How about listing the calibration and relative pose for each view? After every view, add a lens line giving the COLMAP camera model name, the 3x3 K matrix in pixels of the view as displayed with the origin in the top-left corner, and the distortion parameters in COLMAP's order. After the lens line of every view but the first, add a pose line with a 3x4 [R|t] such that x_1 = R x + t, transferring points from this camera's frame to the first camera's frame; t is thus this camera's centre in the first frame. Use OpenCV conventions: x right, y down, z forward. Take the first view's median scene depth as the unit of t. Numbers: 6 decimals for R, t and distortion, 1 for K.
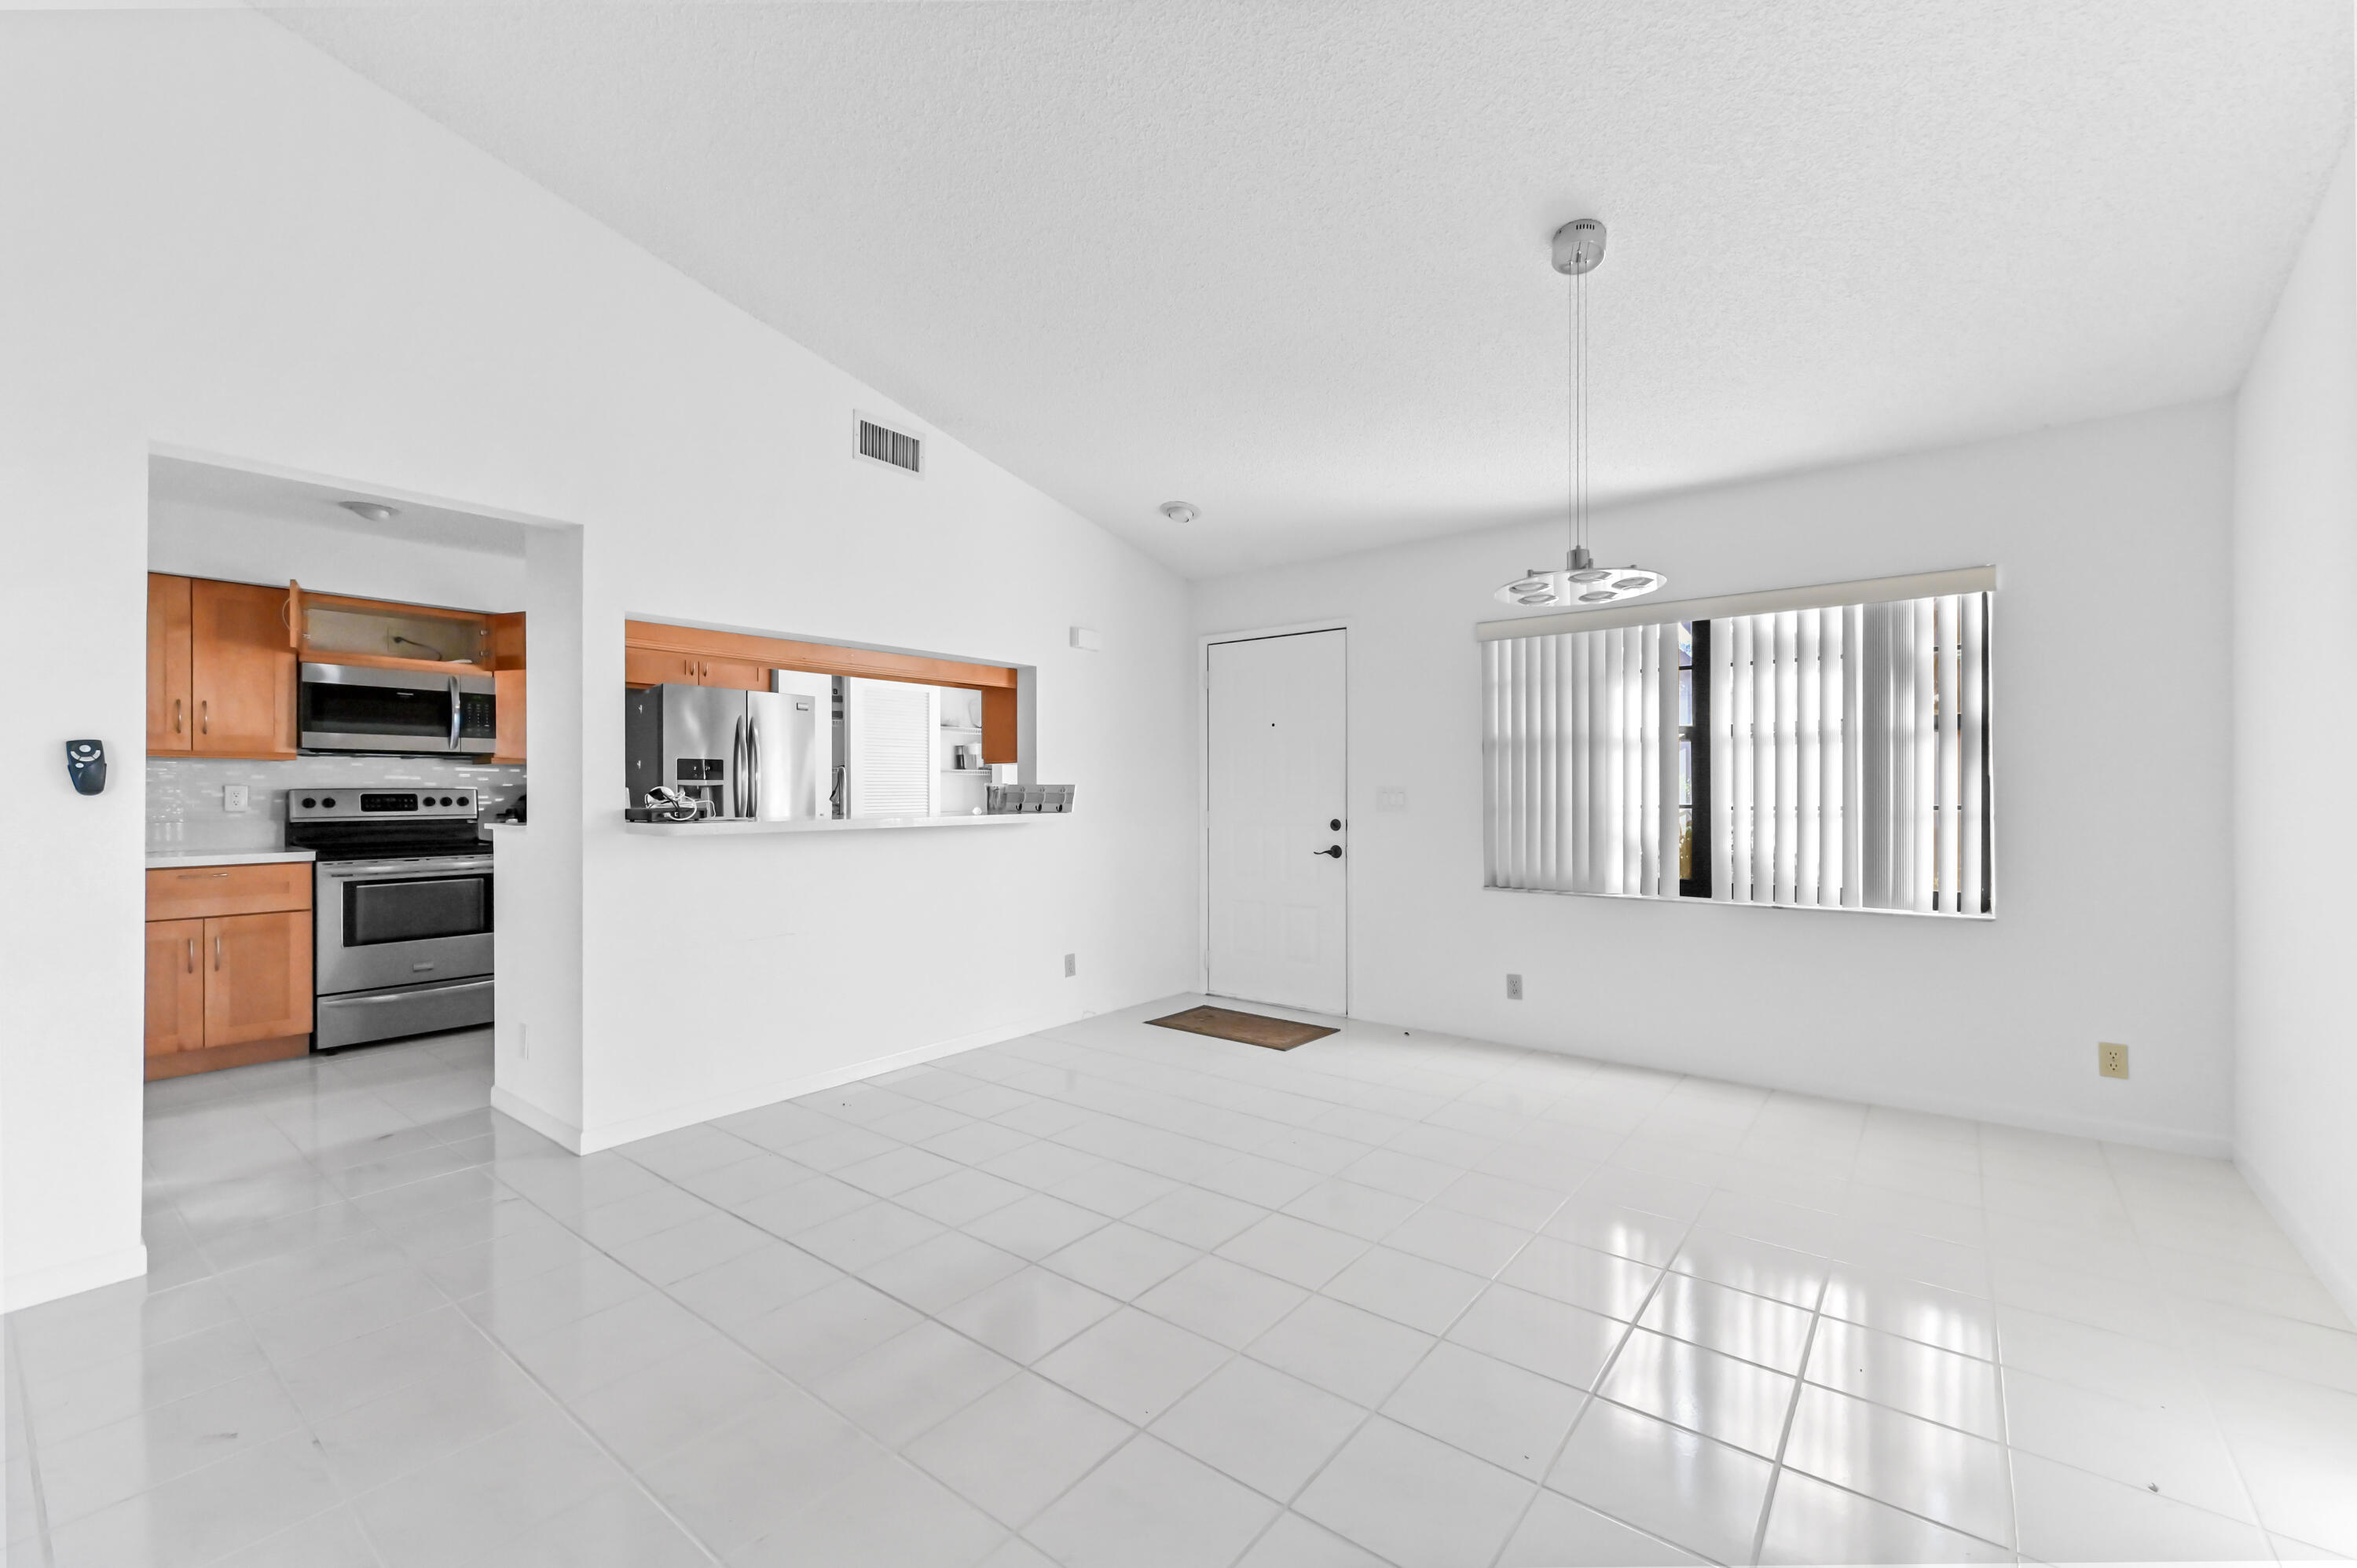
lens RADIAL K [[967.3, 0, 1179.4], [0, 967.3, 796.4], [0, 0, 1]] dist [0.001256, 0.000026]
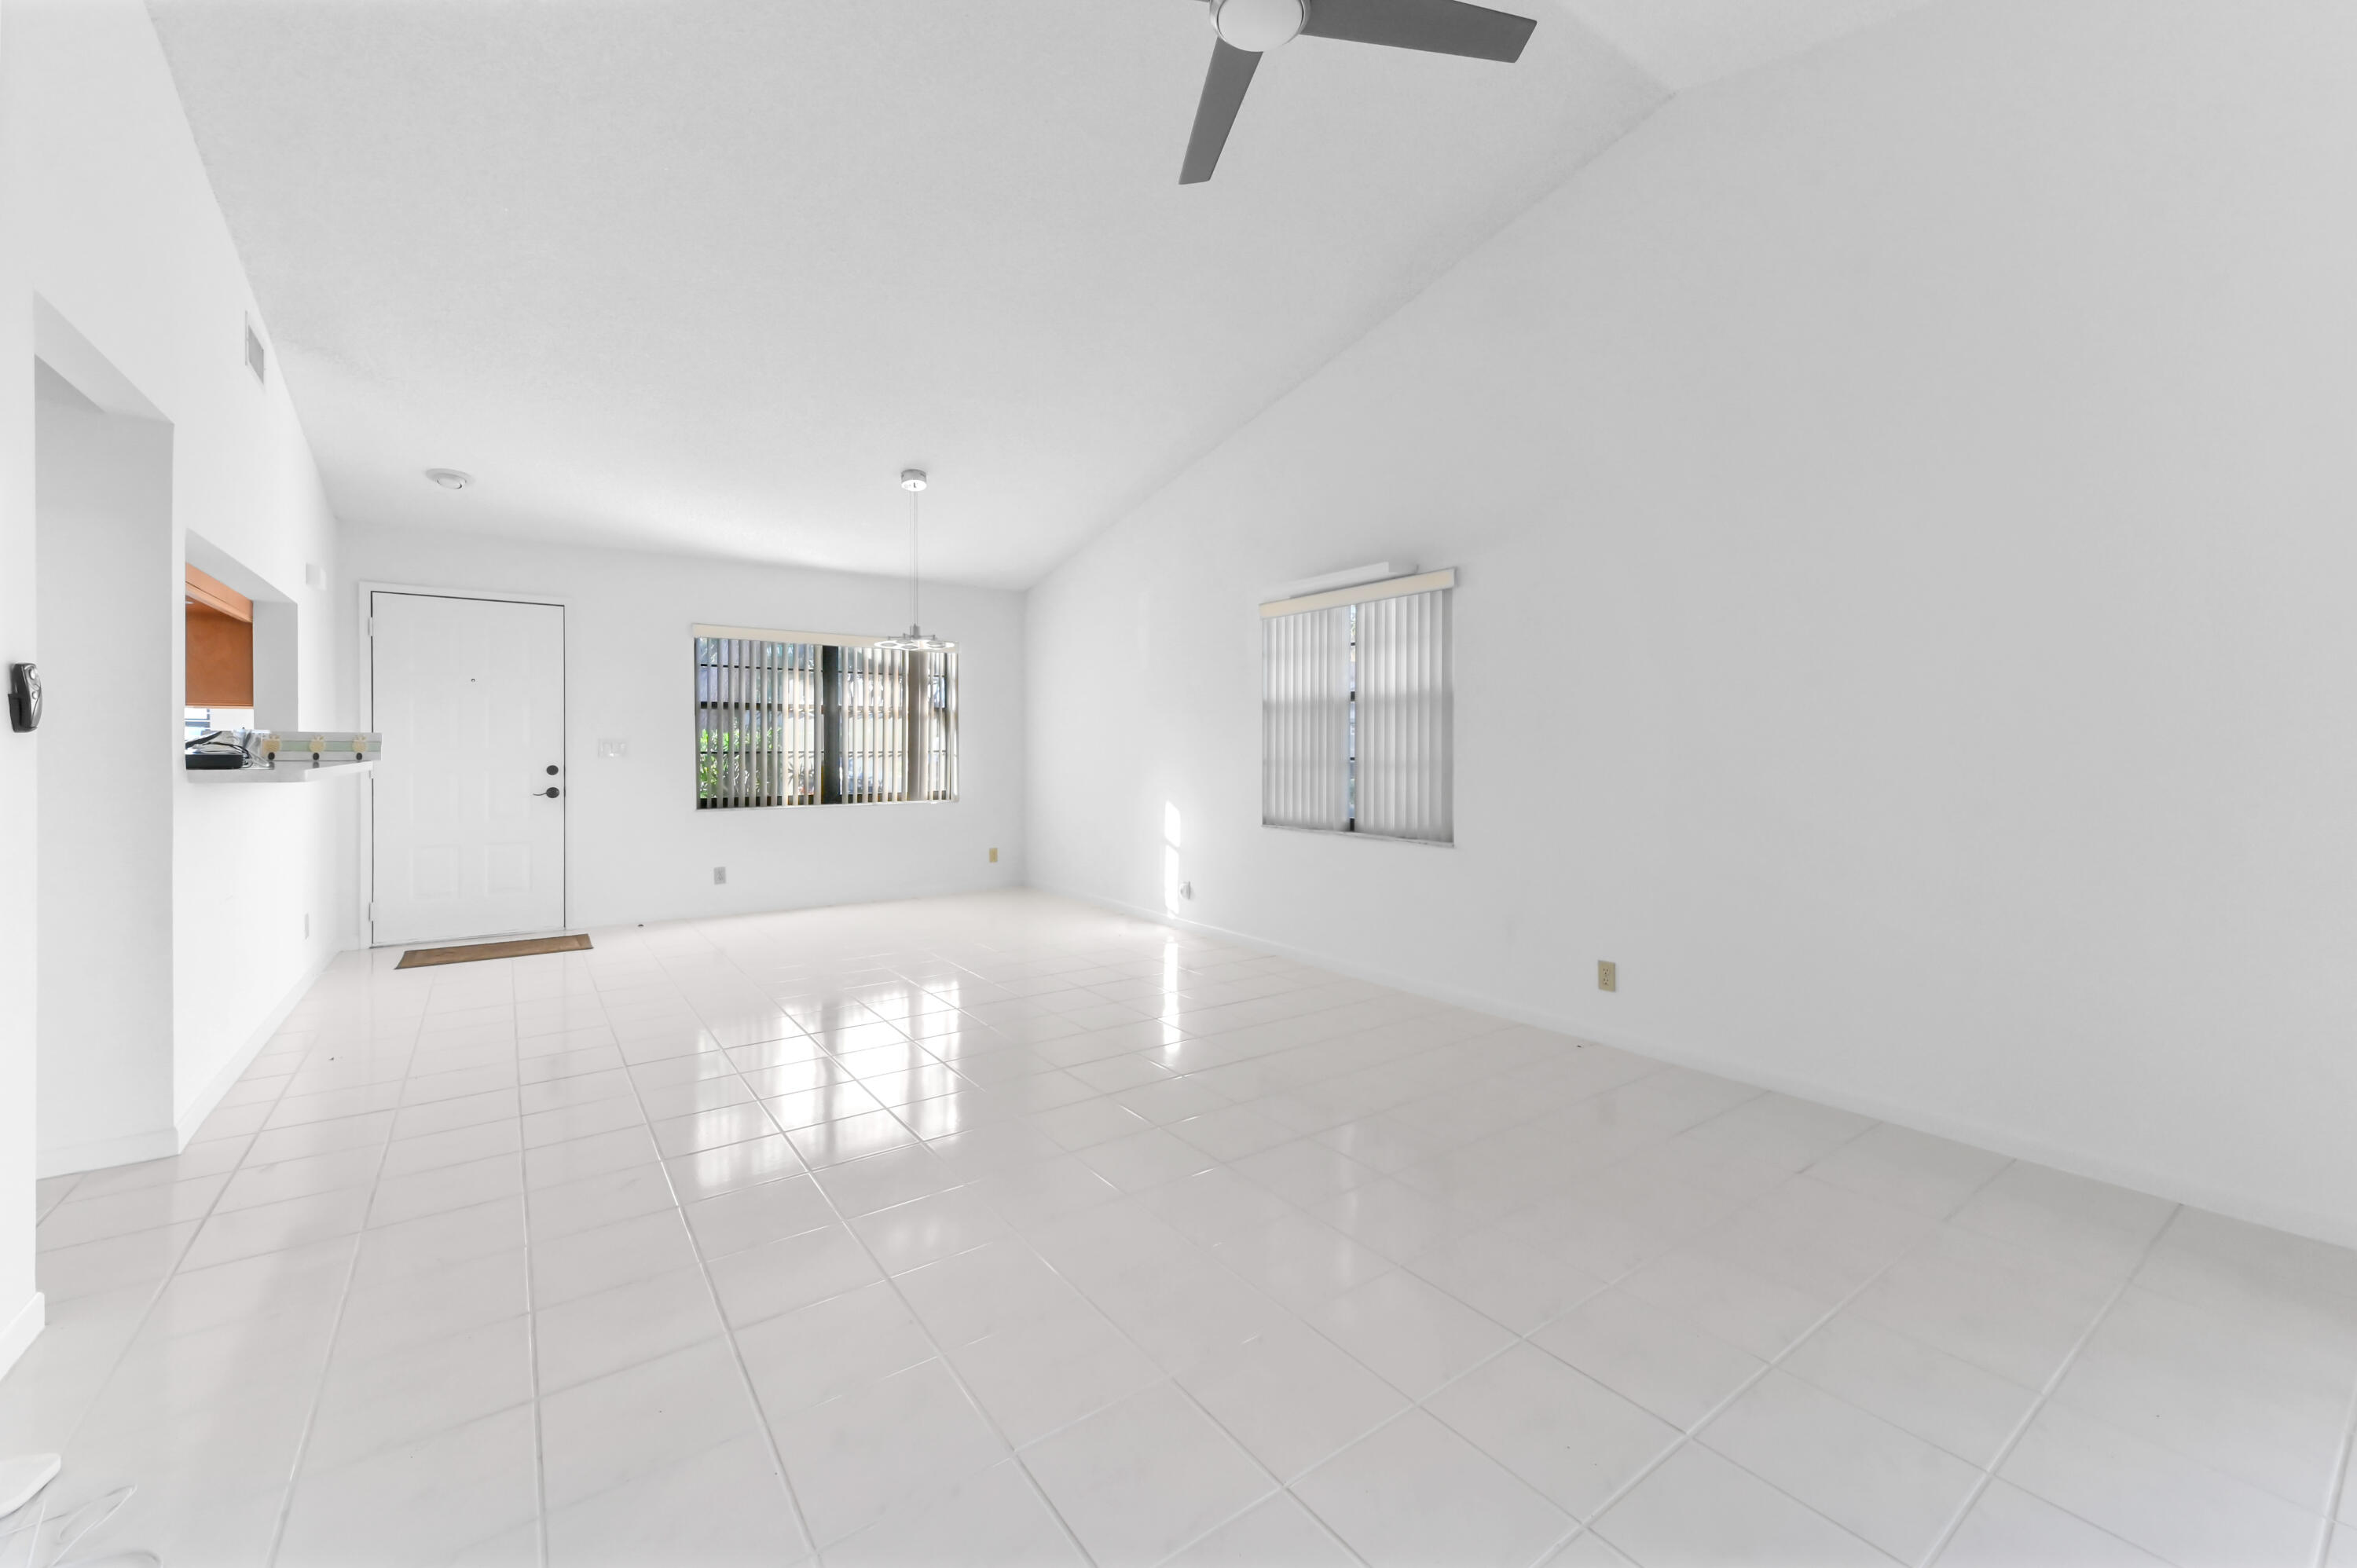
lens RADIAL K [[940.6, 0, 1180.0], [0, 940.6, 760.9], [0, 0, 1]] dist [0.000403, 0.000000]
pose [[0.276431, -0.012464, 0.960953, -0.842080], [0.004438, 0.999922, 0.011692, 0.009457], [-0.961024, 0.001032, 0.276464, -0.067031]]
